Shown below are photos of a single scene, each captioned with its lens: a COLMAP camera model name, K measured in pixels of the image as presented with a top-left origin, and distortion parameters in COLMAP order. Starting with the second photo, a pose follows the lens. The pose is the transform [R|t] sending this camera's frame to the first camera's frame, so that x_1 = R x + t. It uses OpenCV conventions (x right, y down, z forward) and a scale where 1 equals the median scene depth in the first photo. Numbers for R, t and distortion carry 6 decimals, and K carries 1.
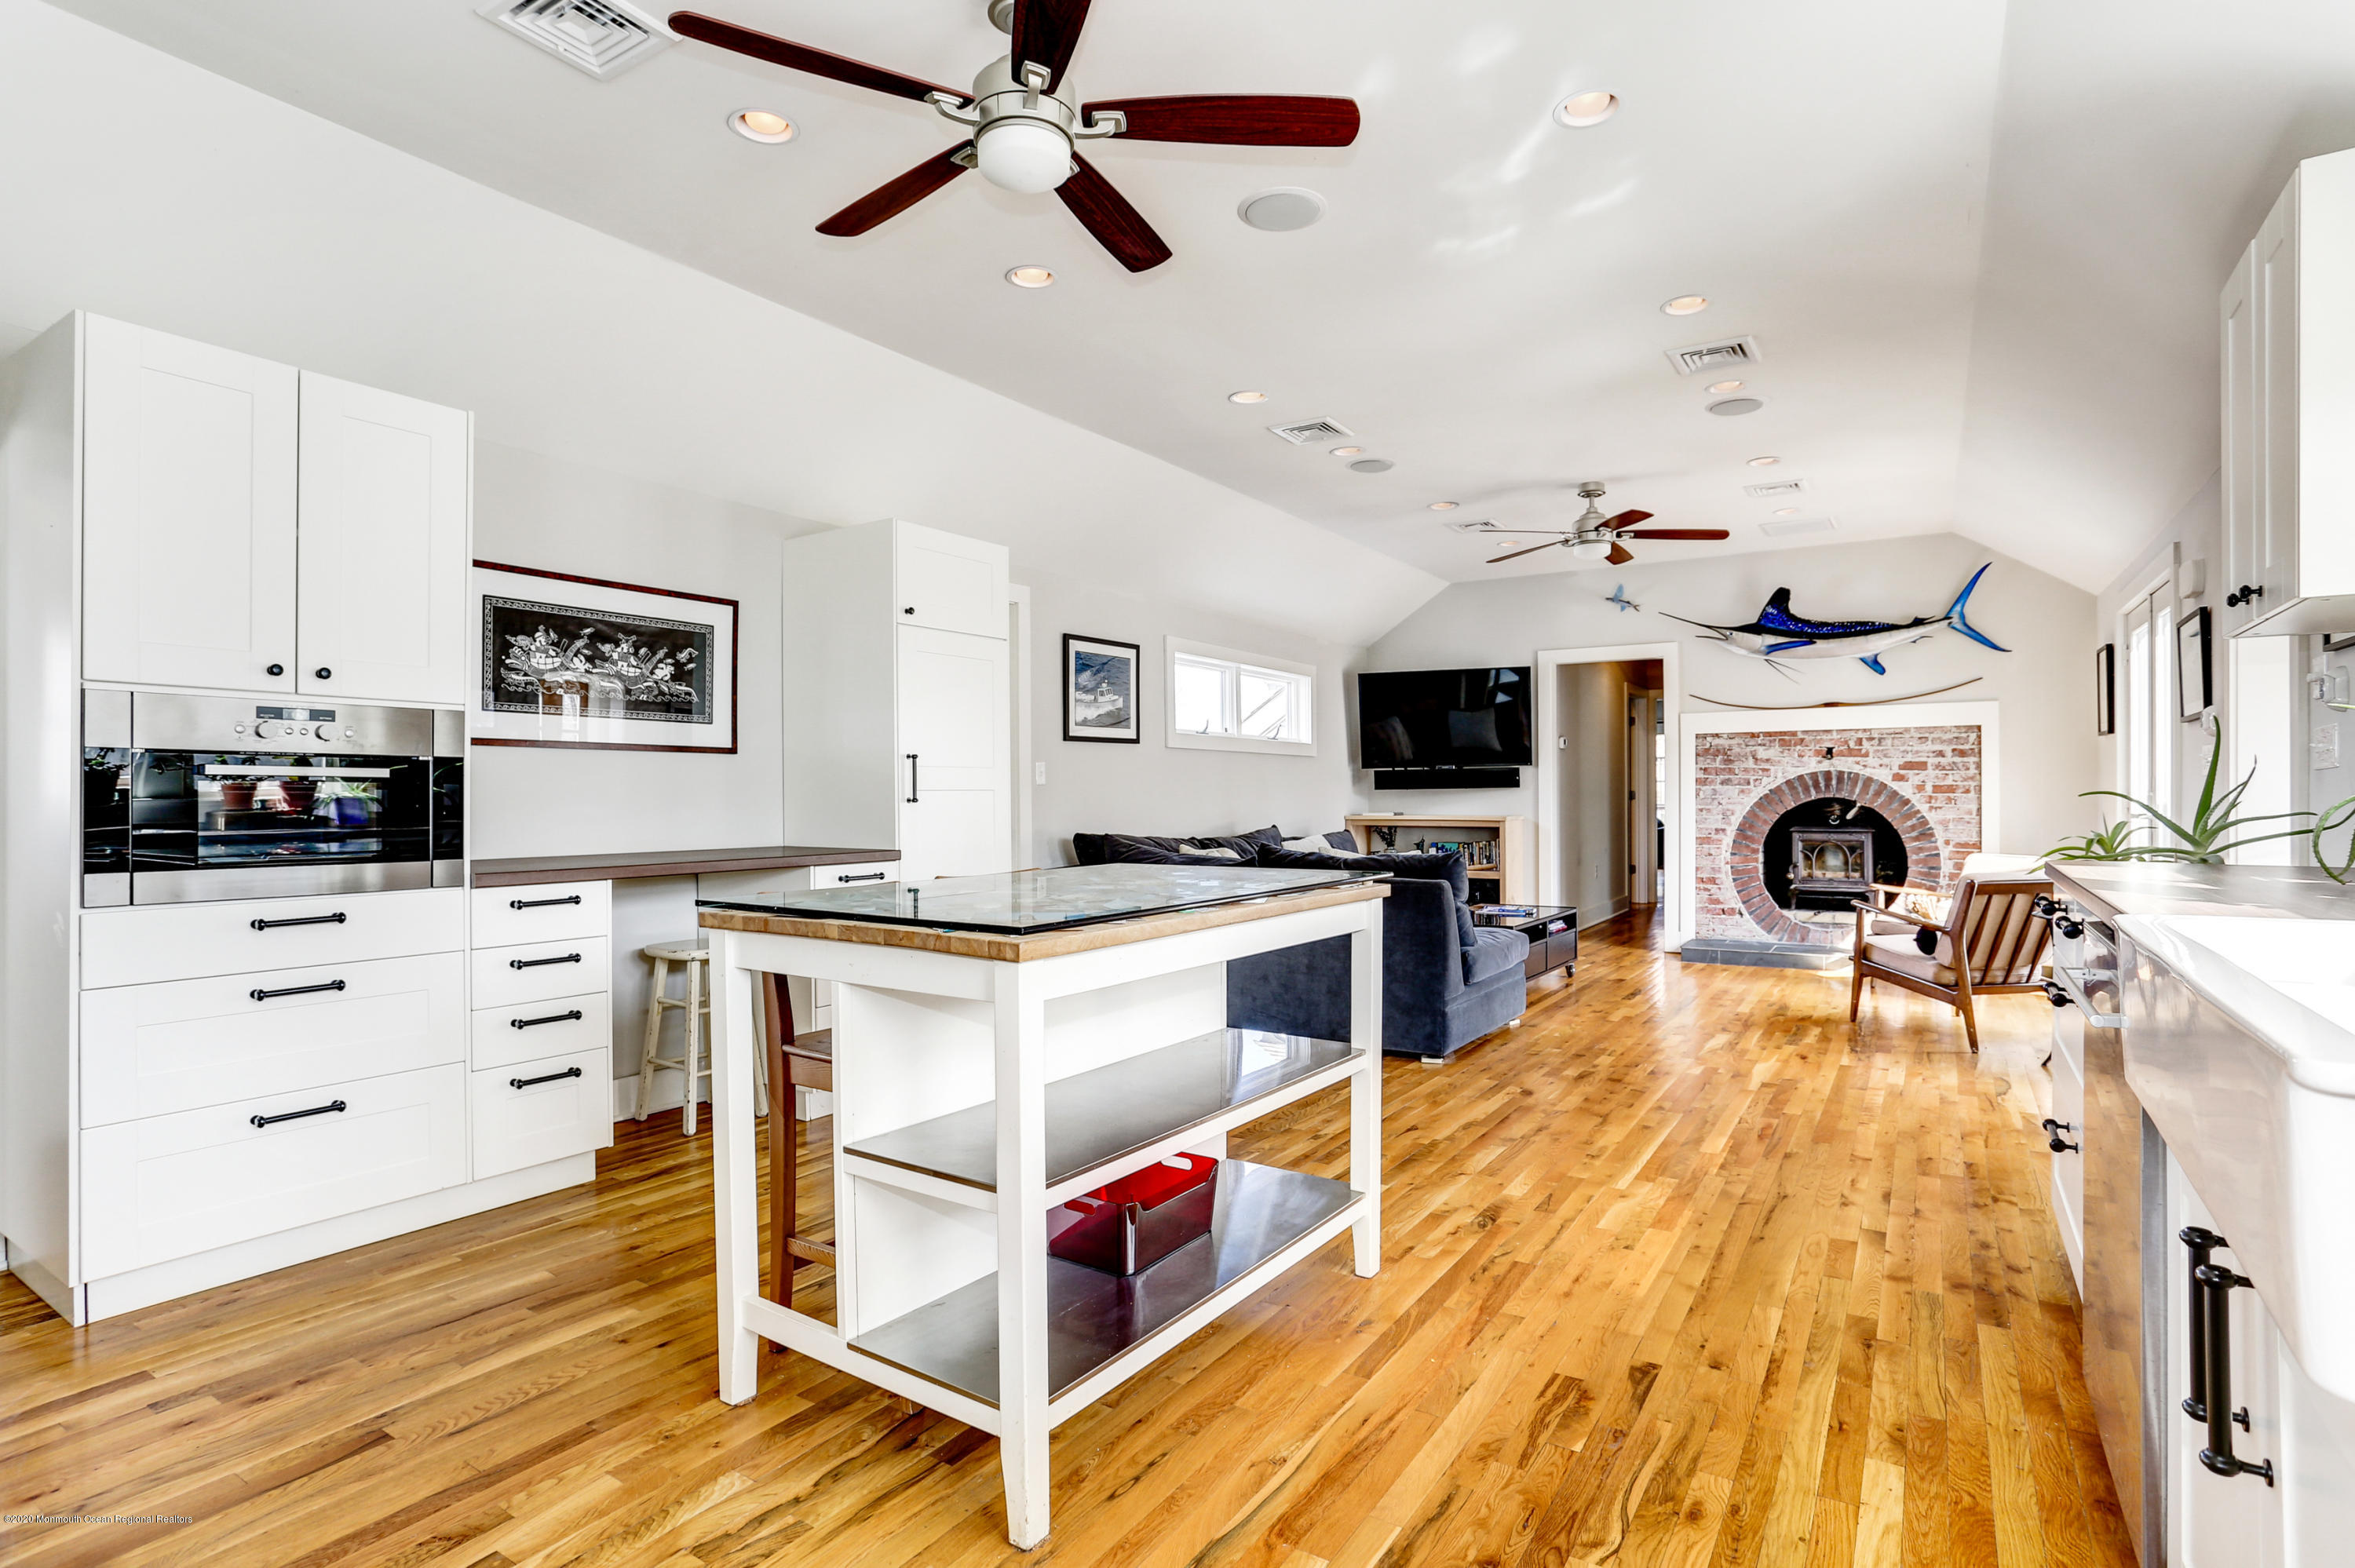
lens RADIAL K [[1166.0, 0, 1169.4], [0, 1166.0, 792.7], [0, 0, 1]] dist [-0.027364, 0.000194]
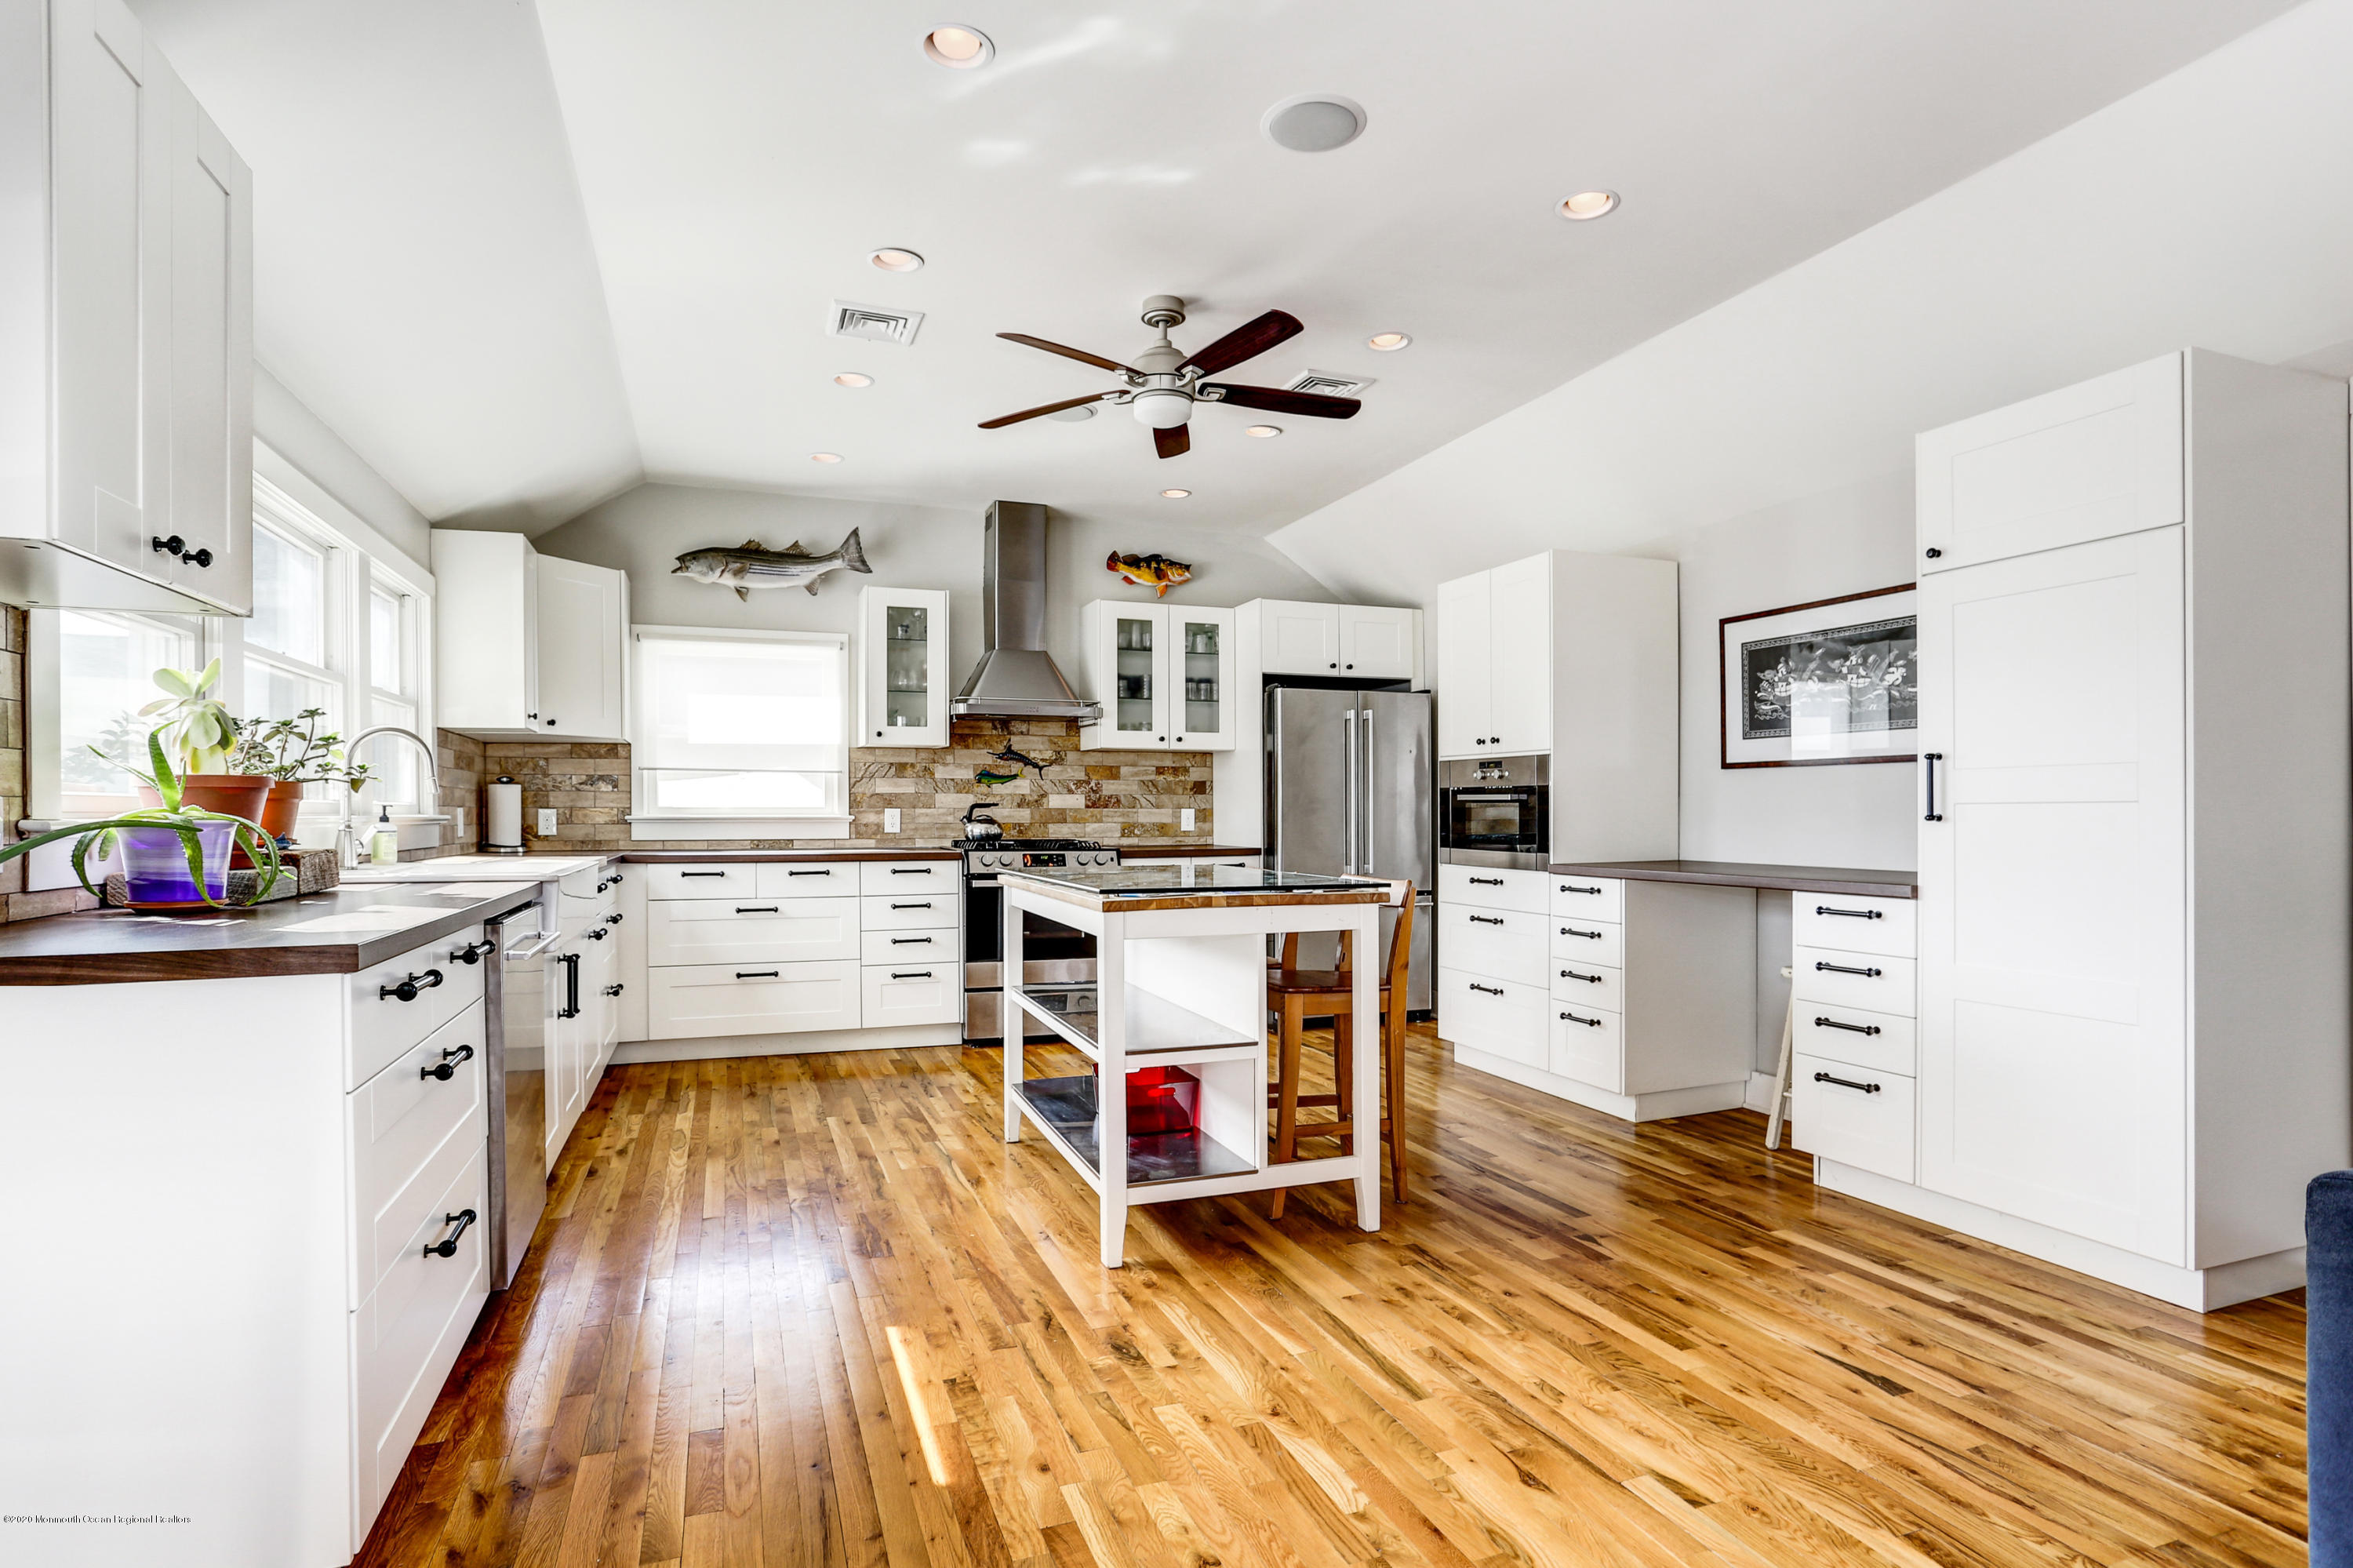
lens RADIAL K [[1165.2, 0, 1185.8], [0, 1165.2, 808.2], [0, 0, 1]] dist [-0.027364, 0.000194]
pose [[-0.571137, 0.002947, -0.820849, 0.677265], [0.006475, 0.999979, -0.000916, -0.001857], [0.820829, -0.005838, -0.571144, 1.122604]]
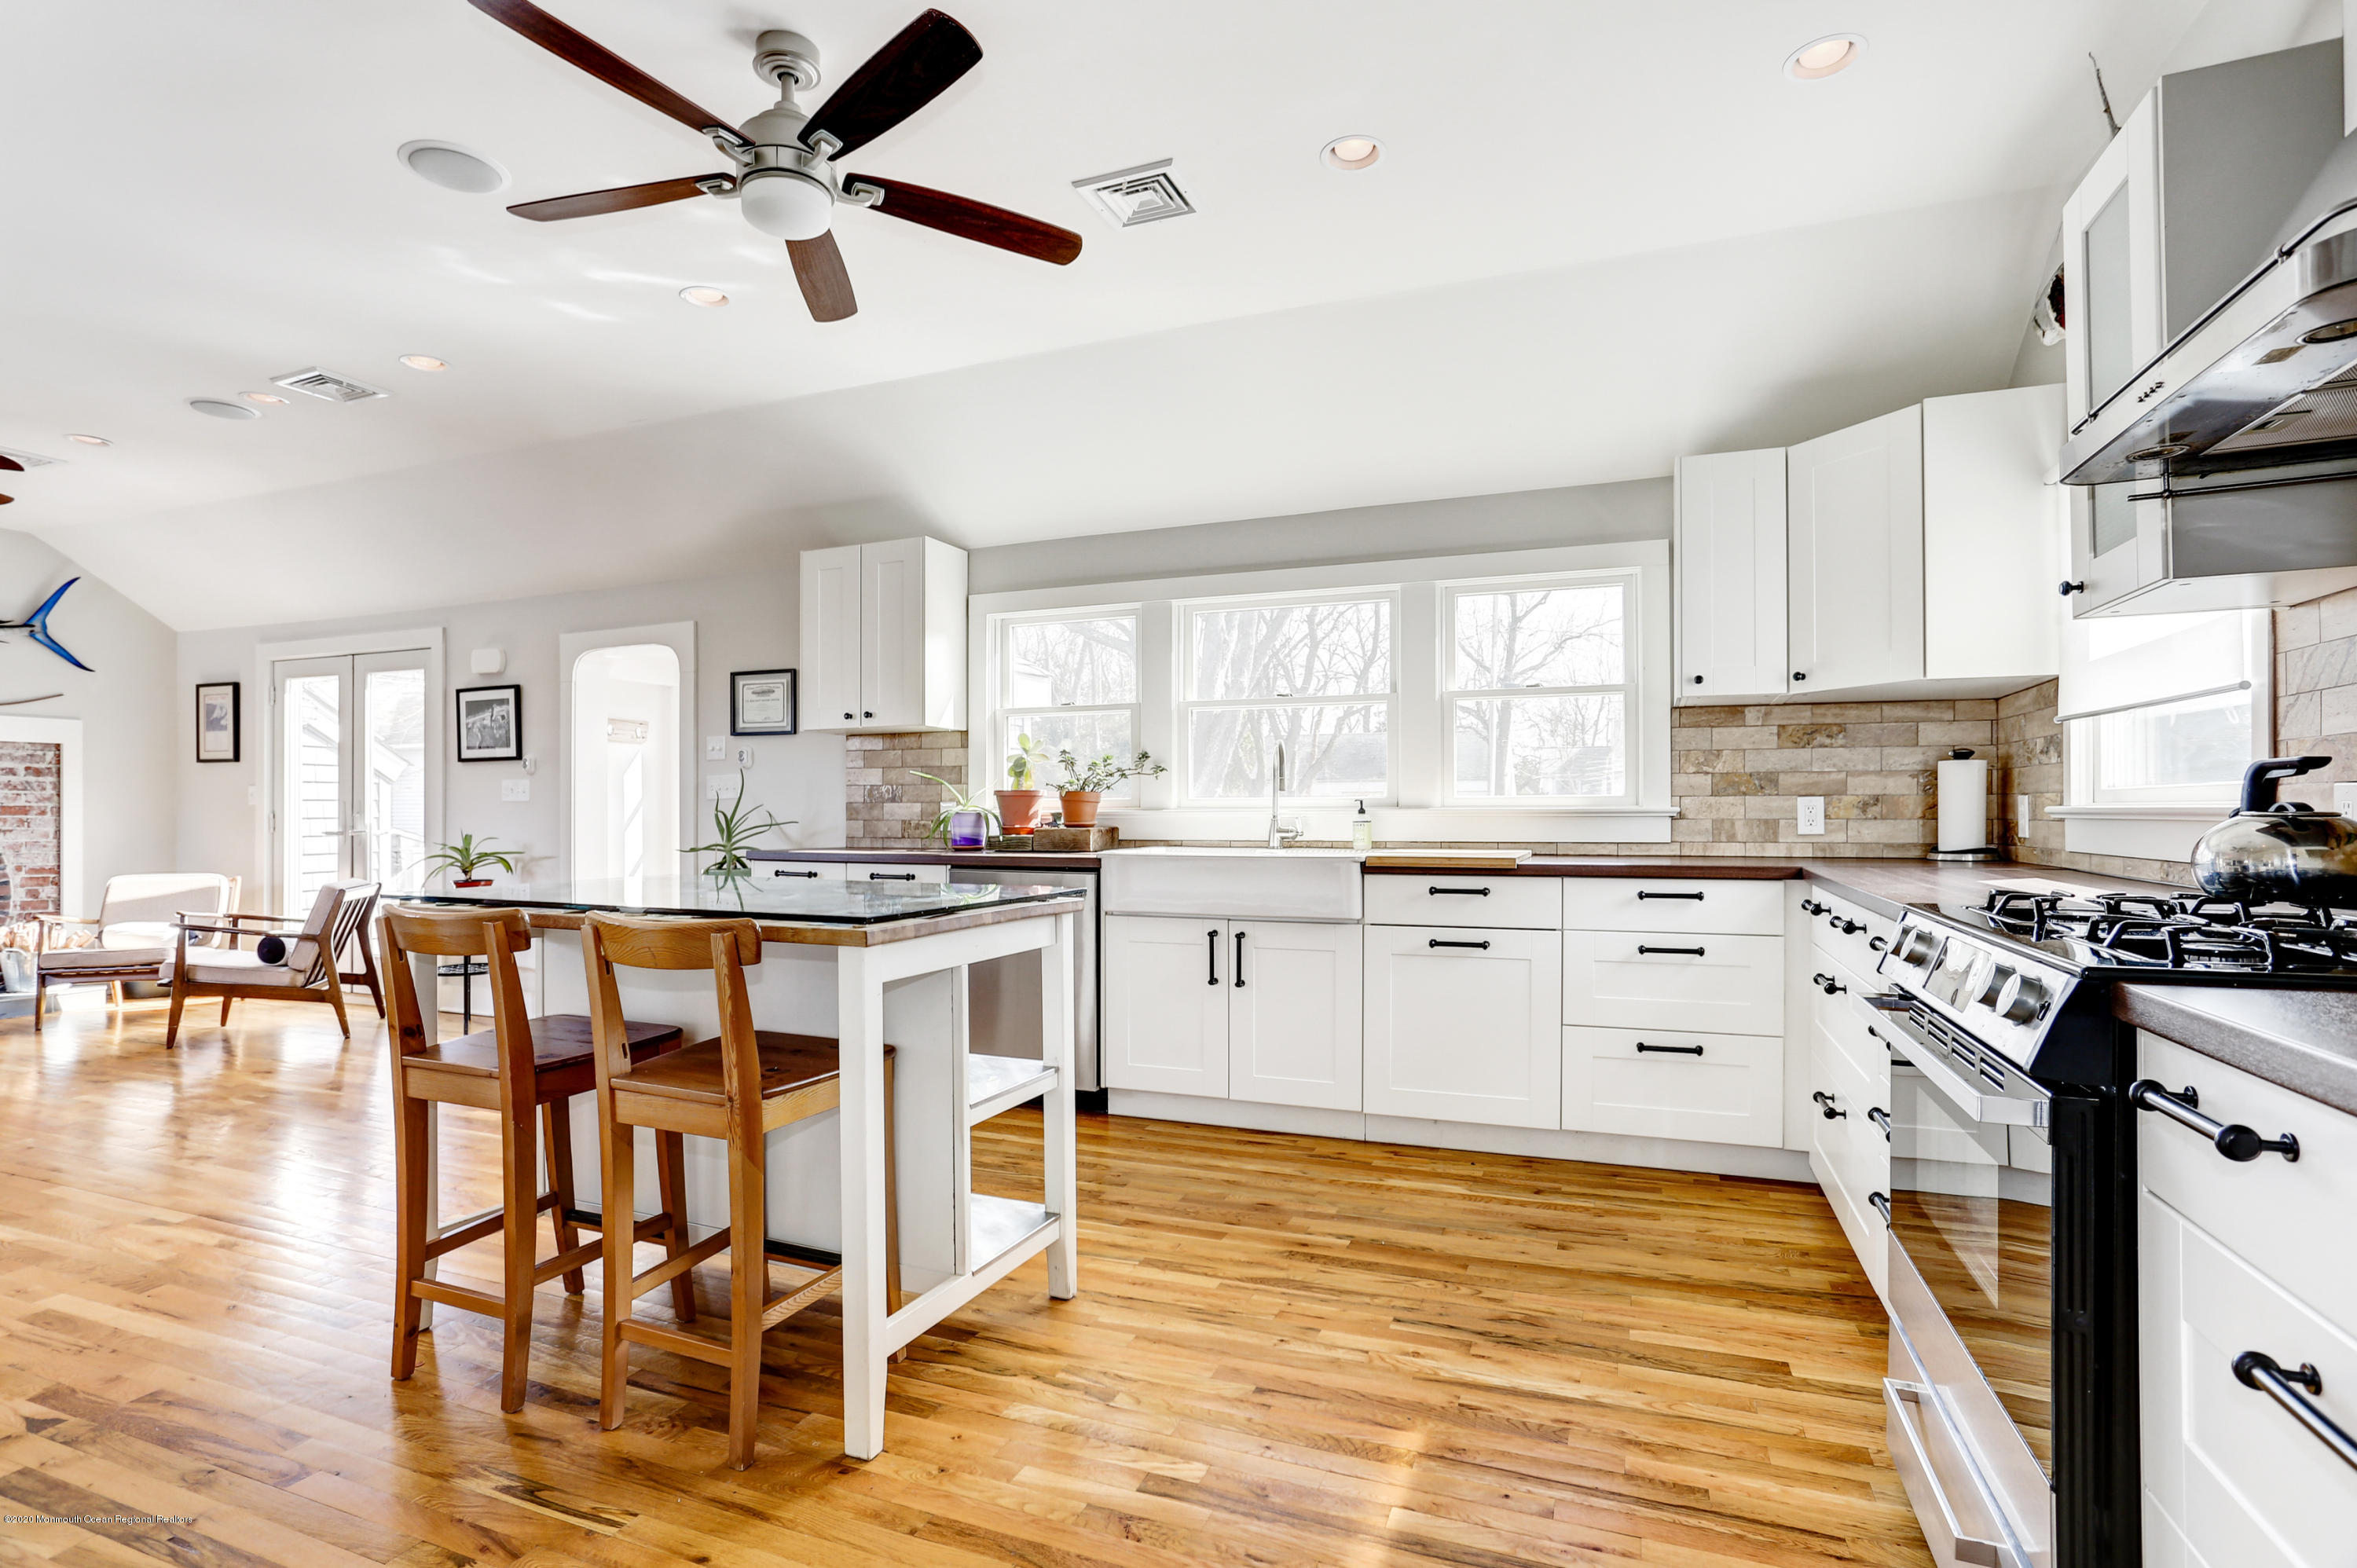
lens RADIAL K [[1167.1, 0, 1171.9], [0, 1167.1, 798.5], [0, 0, 1]] dist [-0.027364, 0.000194]
pose [[-0.210221, 0.020119, 0.977447, -0.716420], [0.000532, 0.999790, -0.020465, 0.011191], [-0.977654, -0.003782, -0.210187, 0.511325]]
